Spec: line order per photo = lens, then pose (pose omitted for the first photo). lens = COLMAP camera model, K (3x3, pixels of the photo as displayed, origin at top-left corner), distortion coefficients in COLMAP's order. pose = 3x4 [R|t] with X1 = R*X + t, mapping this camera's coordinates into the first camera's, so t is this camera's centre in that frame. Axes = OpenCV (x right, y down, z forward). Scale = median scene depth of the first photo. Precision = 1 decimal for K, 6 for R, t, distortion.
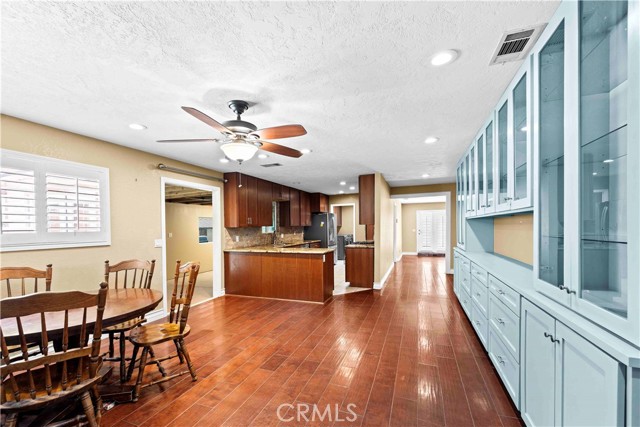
lens RADIAL K [[263.5, 0, 319.4], [0, 263.5, 223.4], [0, 0, 1]] dist [-0.000847, -0.000083]
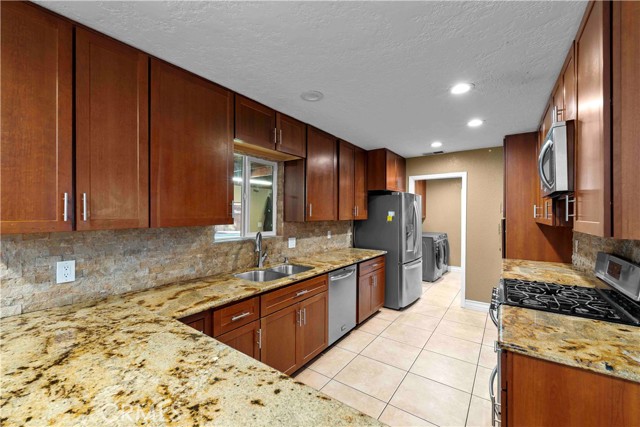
lens RADIAL K [[260.6, 0, 317.7], [0, 260.6, 214.6], [0, 0, 1]] dist [-0.001525, -0.000239]
pose [[0.964022, 0.019939, -0.265073, 0.009651], [-0.015861, 0.999721, 0.017514, -0.006968], [0.265348, -0.012679, 0.964069, 0.599500]]
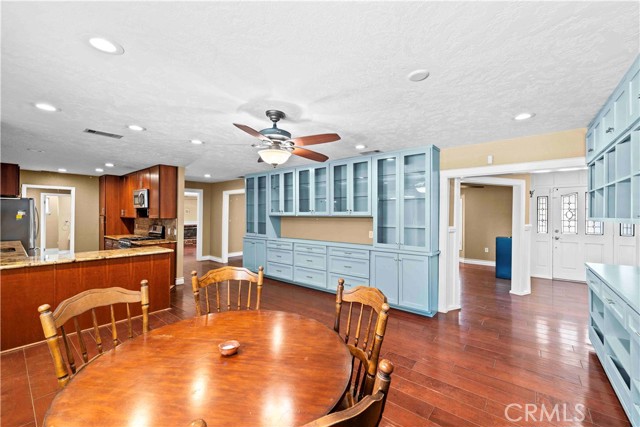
lens RADIAL K [[260.6, 0, 317.7], [0, 260.6, 214.6], [0, 0, 1]] dist [-0.001525, -0.000239]
pose [[0.312199, 0.020016, 0.949806, -0.412377], [-0.021995, 0.999662, -0.013838, -0.006480], [-0.949762, -0.016571, 0.312534, 0.157861]]
